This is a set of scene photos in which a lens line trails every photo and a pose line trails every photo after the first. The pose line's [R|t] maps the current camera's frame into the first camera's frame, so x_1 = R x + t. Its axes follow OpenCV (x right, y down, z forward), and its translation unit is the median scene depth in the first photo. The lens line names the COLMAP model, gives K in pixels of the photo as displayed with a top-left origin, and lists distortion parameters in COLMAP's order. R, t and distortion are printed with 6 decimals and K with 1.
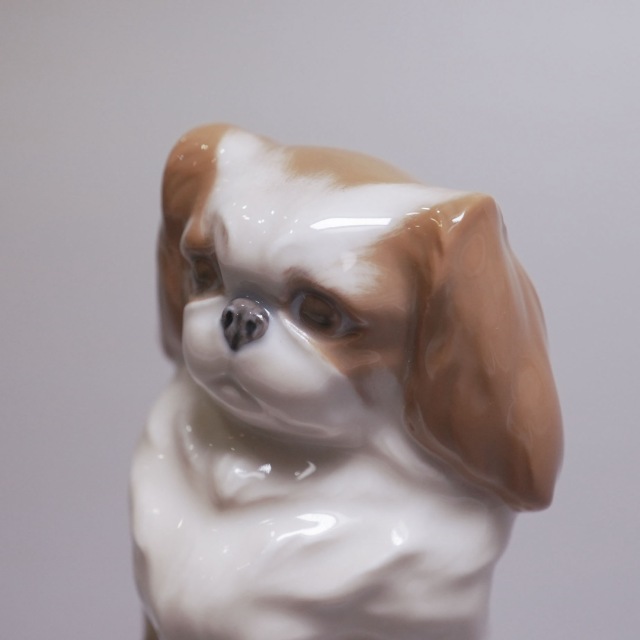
lens RADIAL K [[1285.7, 0, 320.0], [0, 1285.7, 320.0], [0, 0, 1]] dist [0.004657, -0.042319]
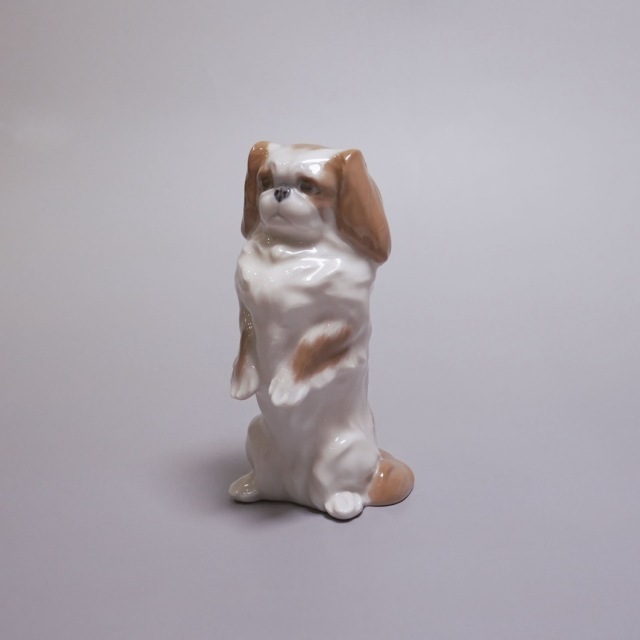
lens RADIAL K [[1285.7, 0, 320.0], [0, 1285.7, 320.0], [0, 0, 1]] dist [0.004657, -0.042319]
pose [[0.996877, -0.034775, 0.070907, -0.194612], [0.048167, 0.979235, -0.196925, 0.893753], [-0.062586, 0.199726, 0.977851, -1.913000]]
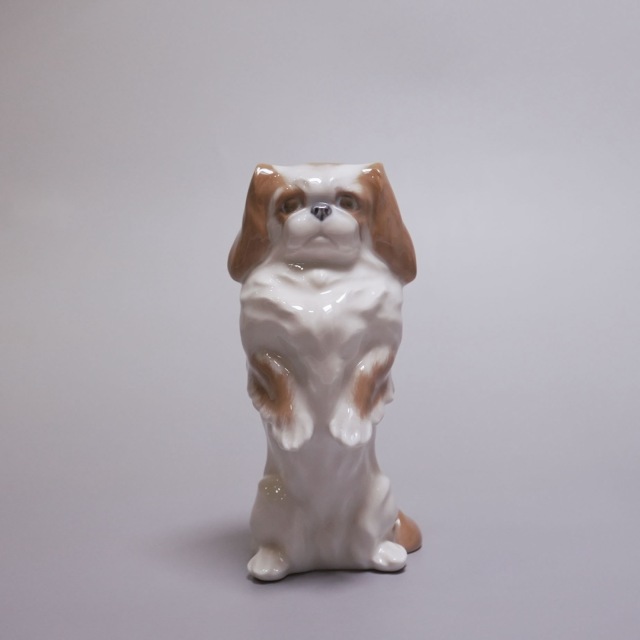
lens RADIAL K [[1285.7, 0, 320.0], [0, 1285.7, 320.0], [0, 0, 1]] dist [0.004657, -0.042319]
pose [[0.807183, -0.110767, 0.579816, -1.673884], [0.296801, 0.925206, -0.236439, 0.861808], [-0.510259, 0.362939, 0.779686, -1.058216]]
